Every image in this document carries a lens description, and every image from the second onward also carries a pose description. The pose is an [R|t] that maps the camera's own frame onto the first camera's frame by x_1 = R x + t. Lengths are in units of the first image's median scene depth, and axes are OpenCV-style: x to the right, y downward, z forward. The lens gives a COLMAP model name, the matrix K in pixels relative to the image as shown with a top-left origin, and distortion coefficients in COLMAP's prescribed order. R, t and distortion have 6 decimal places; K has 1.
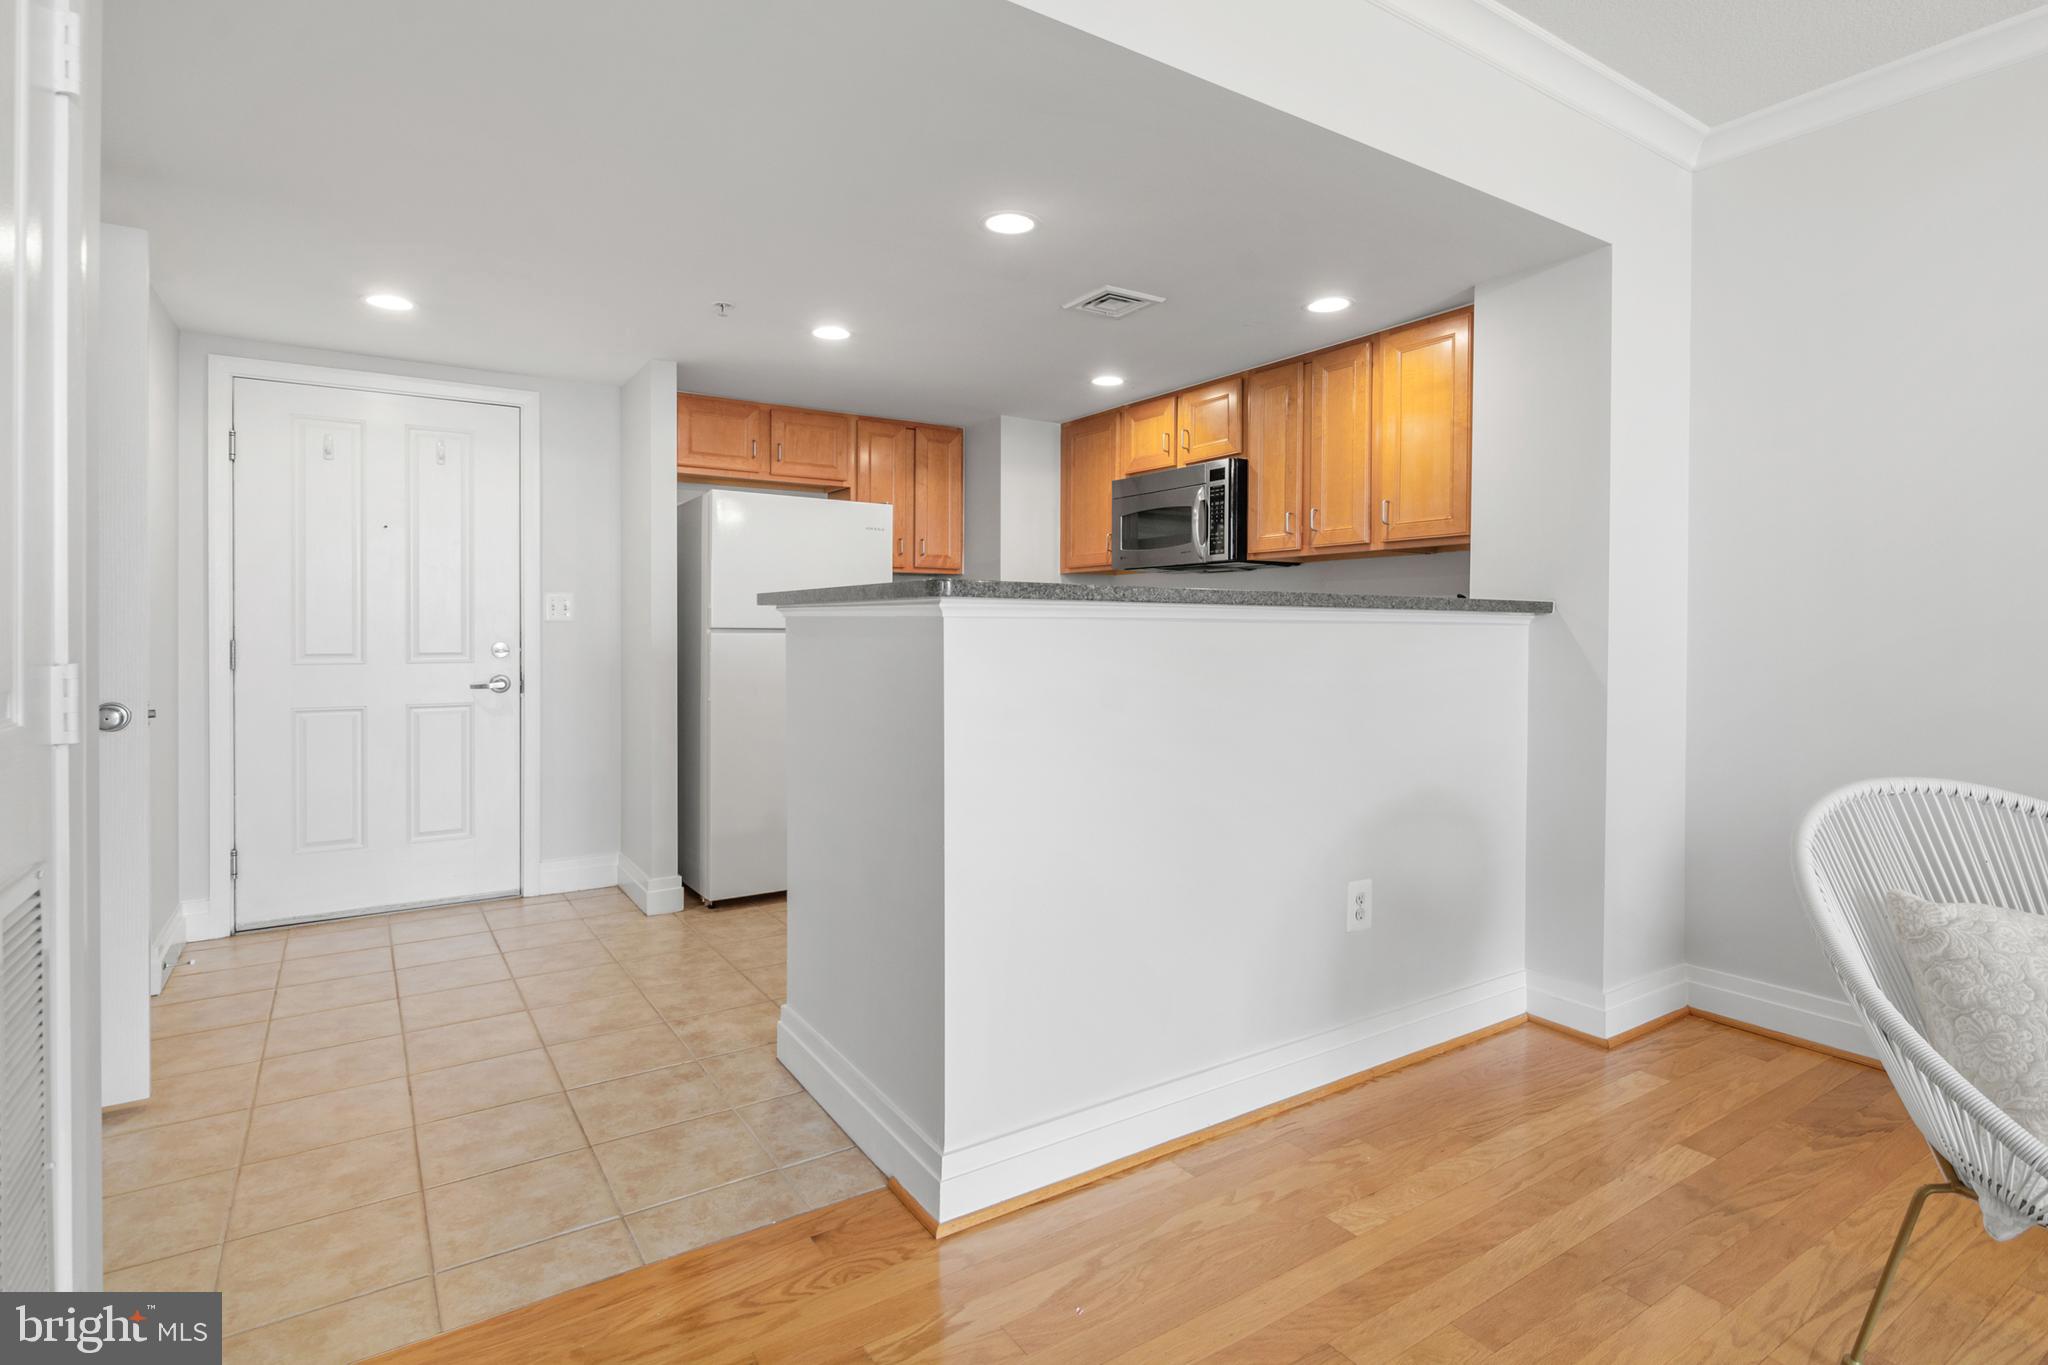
lens RADIAL K [[937.7, 0, 1078.9], [0, 937.7, 635.0], [0, 0, 1]] dist [0.000485, -0.000186]
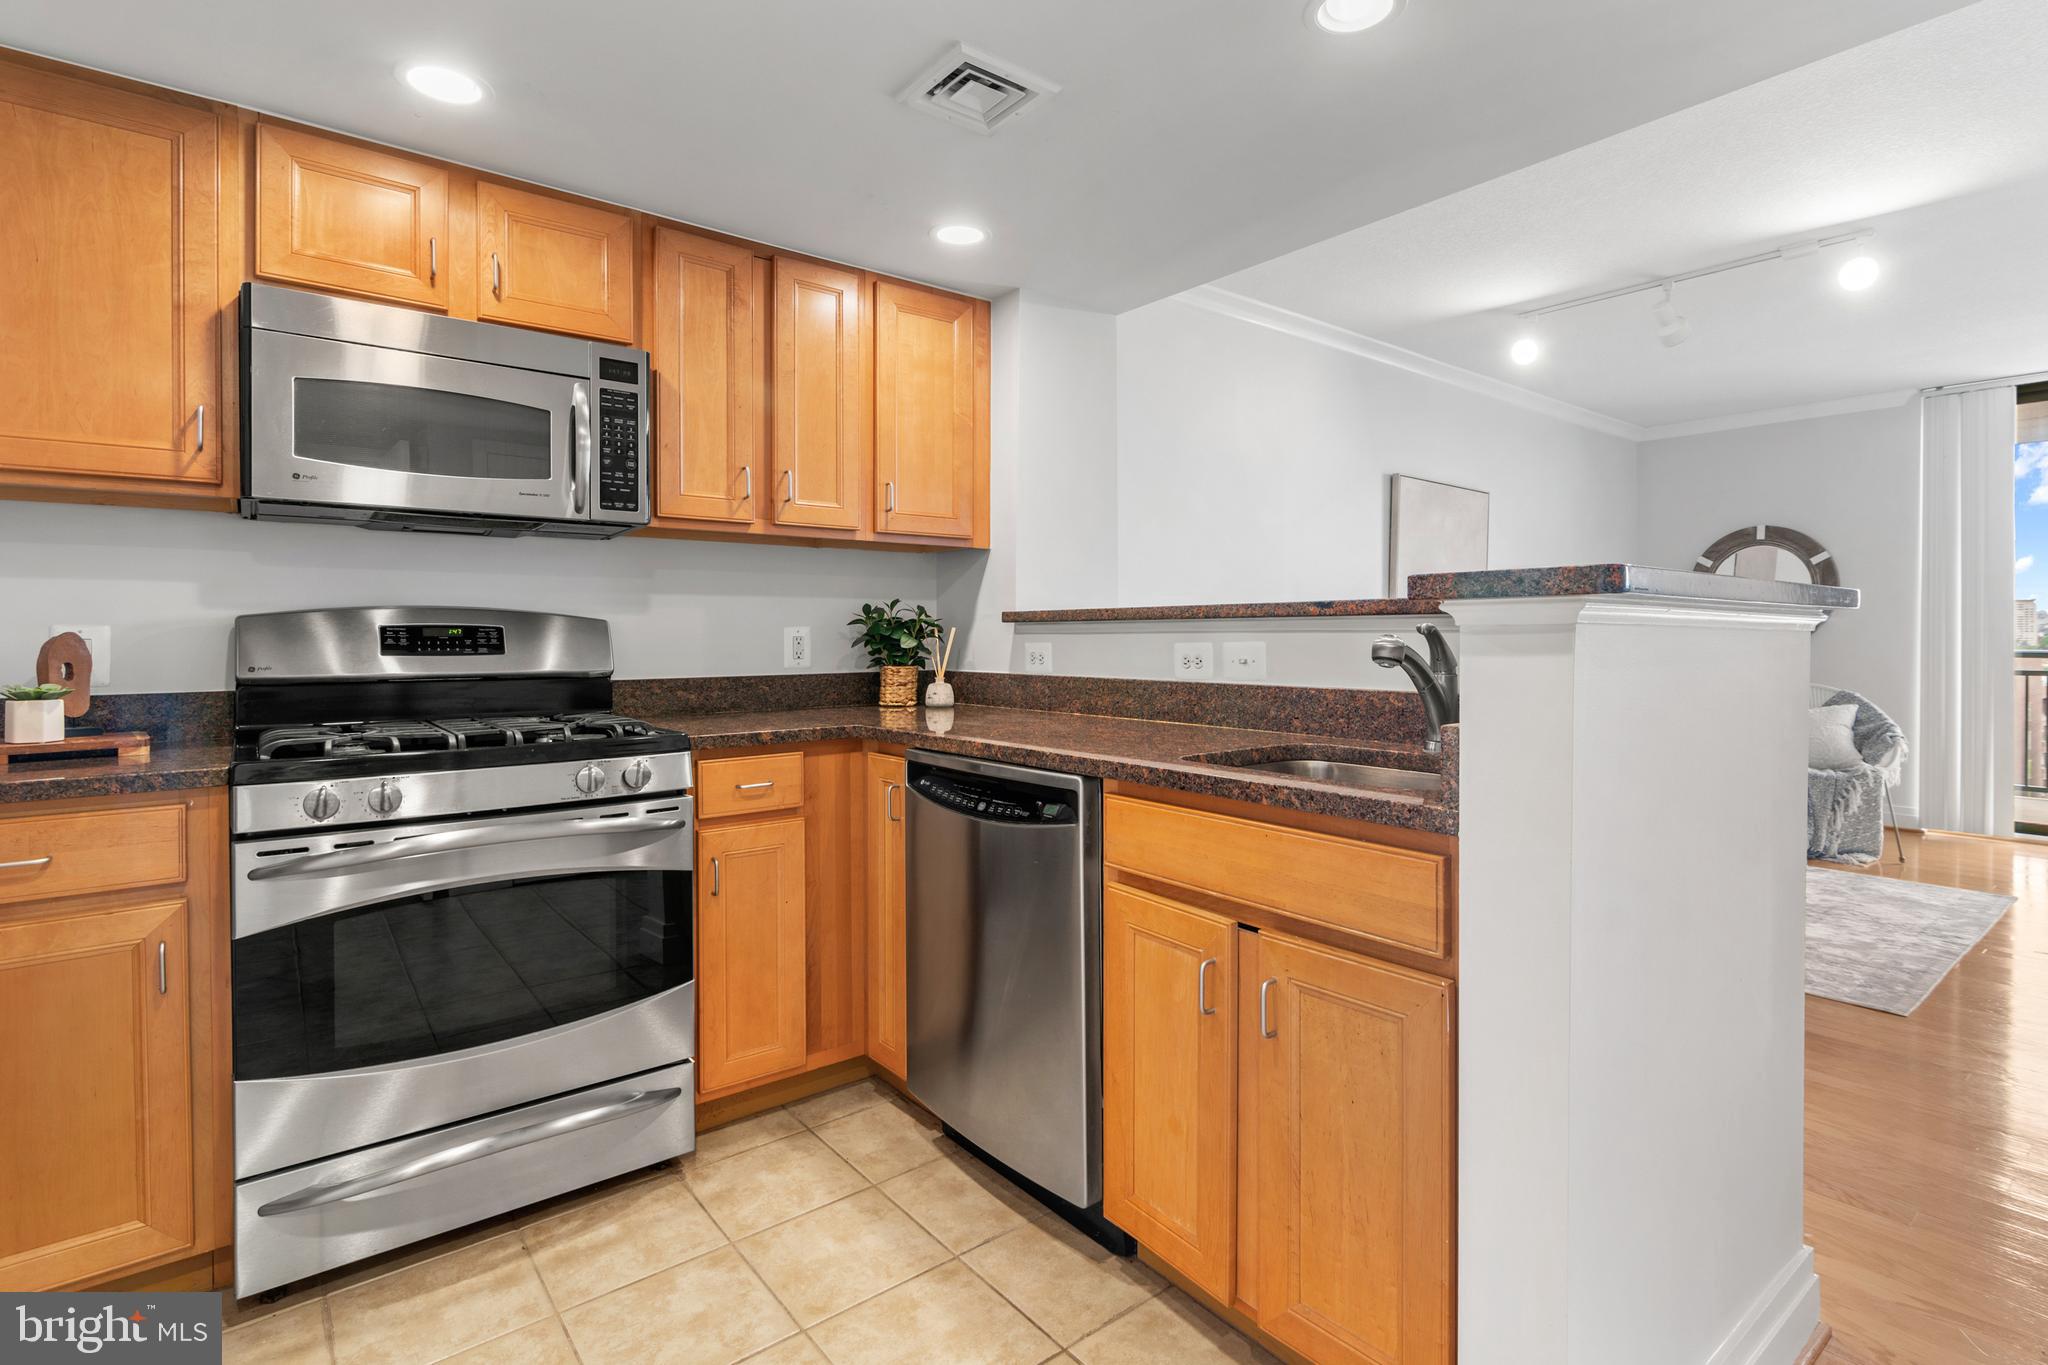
lens RADIAL K [[985.0, 0, 1034.3], [0, 985.0, 636.4], [0, 0, 1]] dist [-0.001774, -0.002046]
pose [[-0.025591, -0.008001, 0.999640, -0.469704], [0.005864, 0.999950, 0.008153, -0.012327], [-0.999655, 0.006071, -0.025543, 0.773433]]
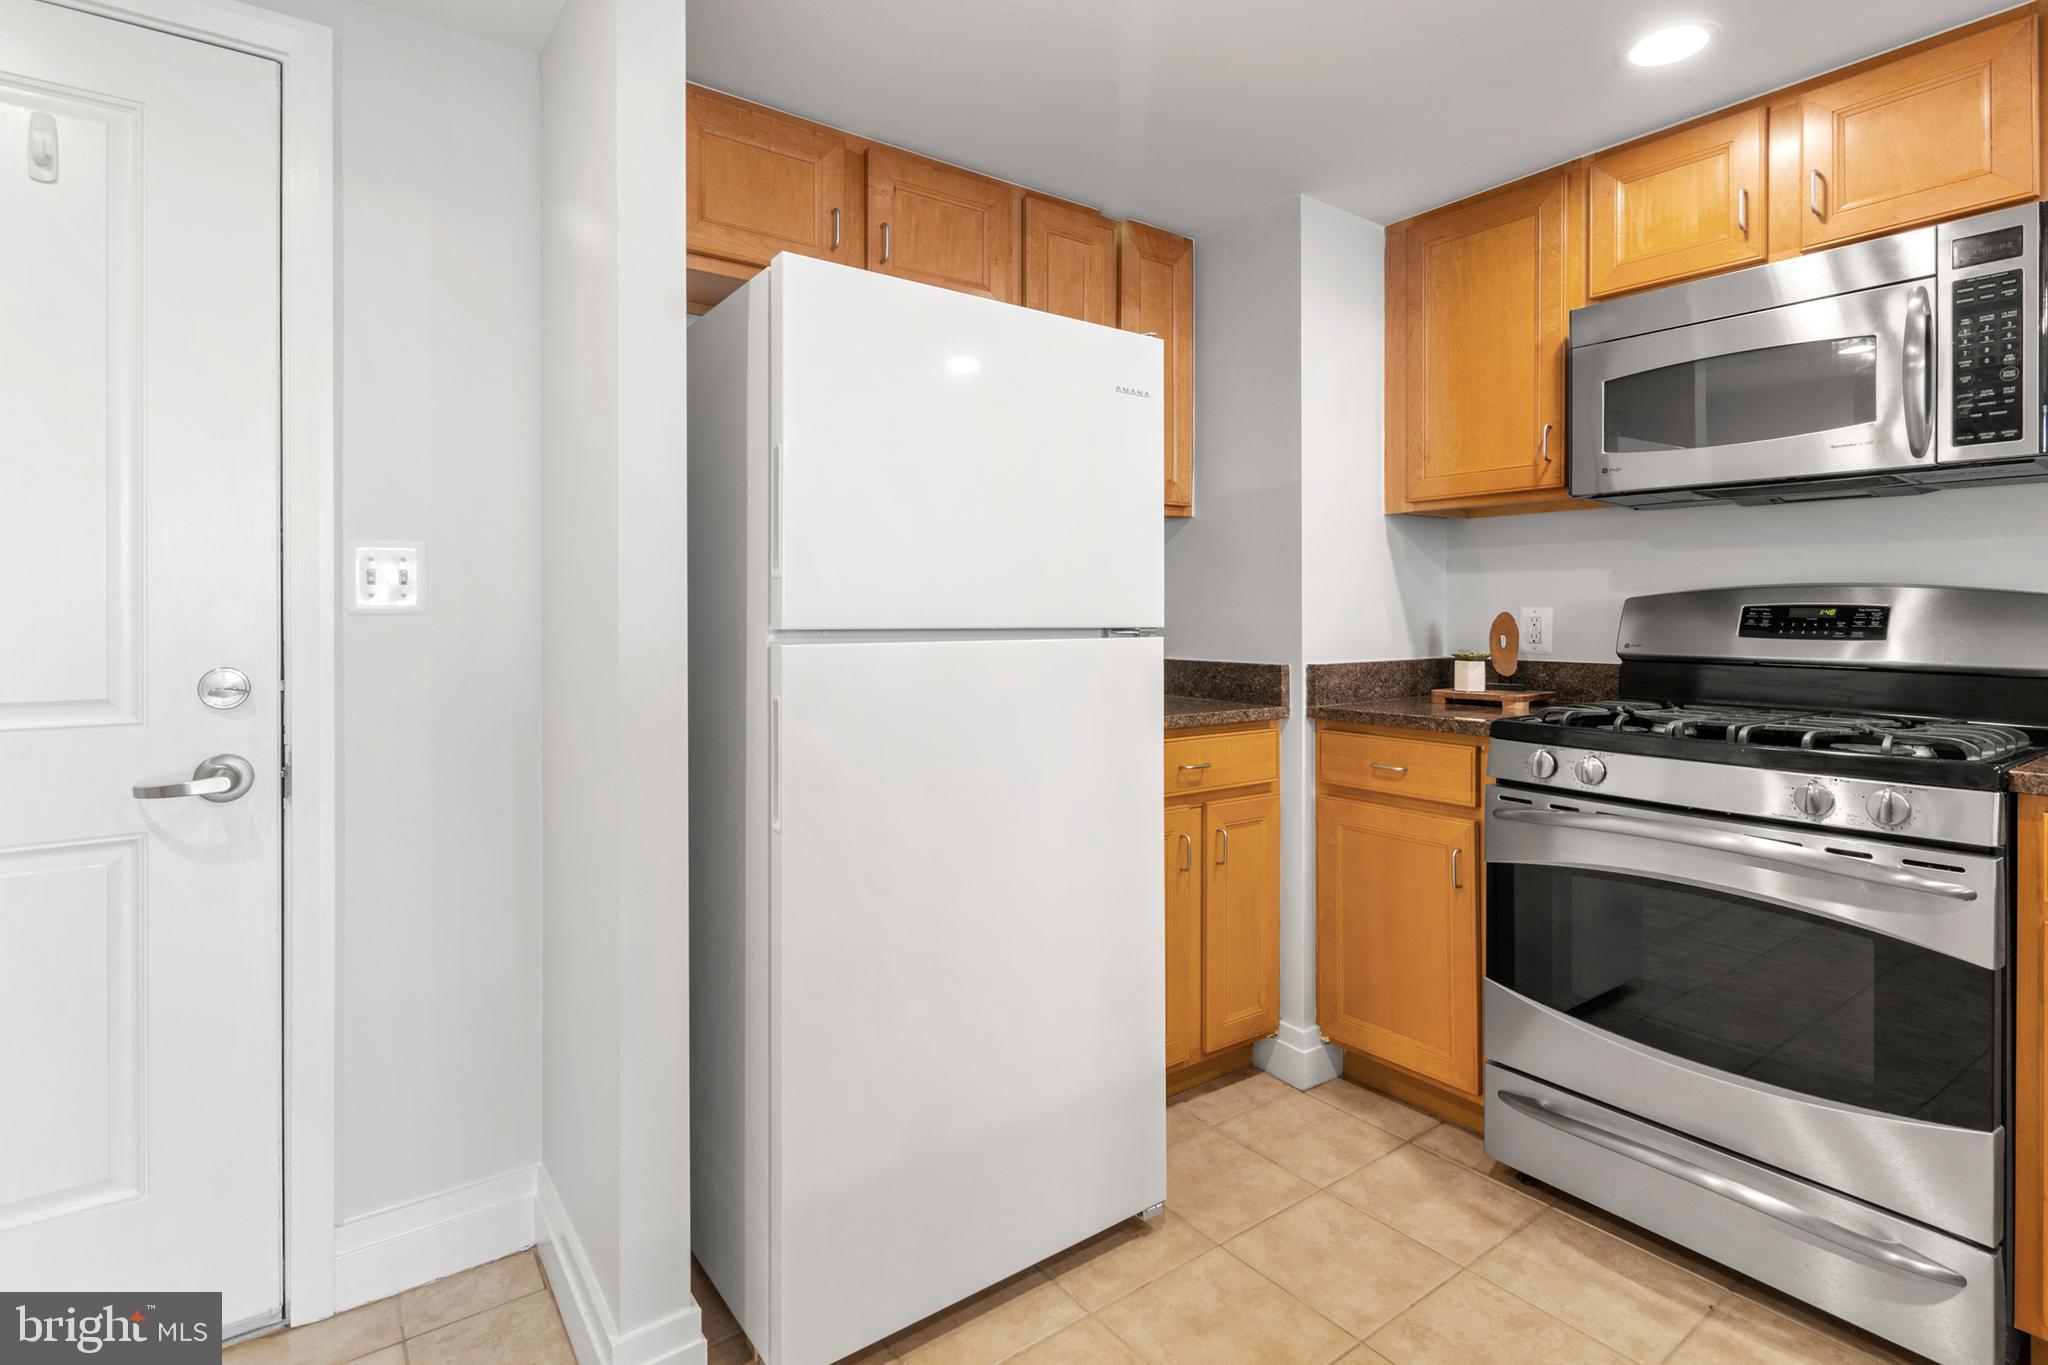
lens RADIAL K [[994.9, 0, 1030.2], [0, 994.9, 608.8], [0, 0, 1]] dist [-0.001609, -0.000659]
pose [[0.999866, -0.003951, -0.015896, -0.267657], [0.003859, 0.999976, -0.005770, -0.012878], [0.015919, 0.005708, 0.999857, 0.569249]]
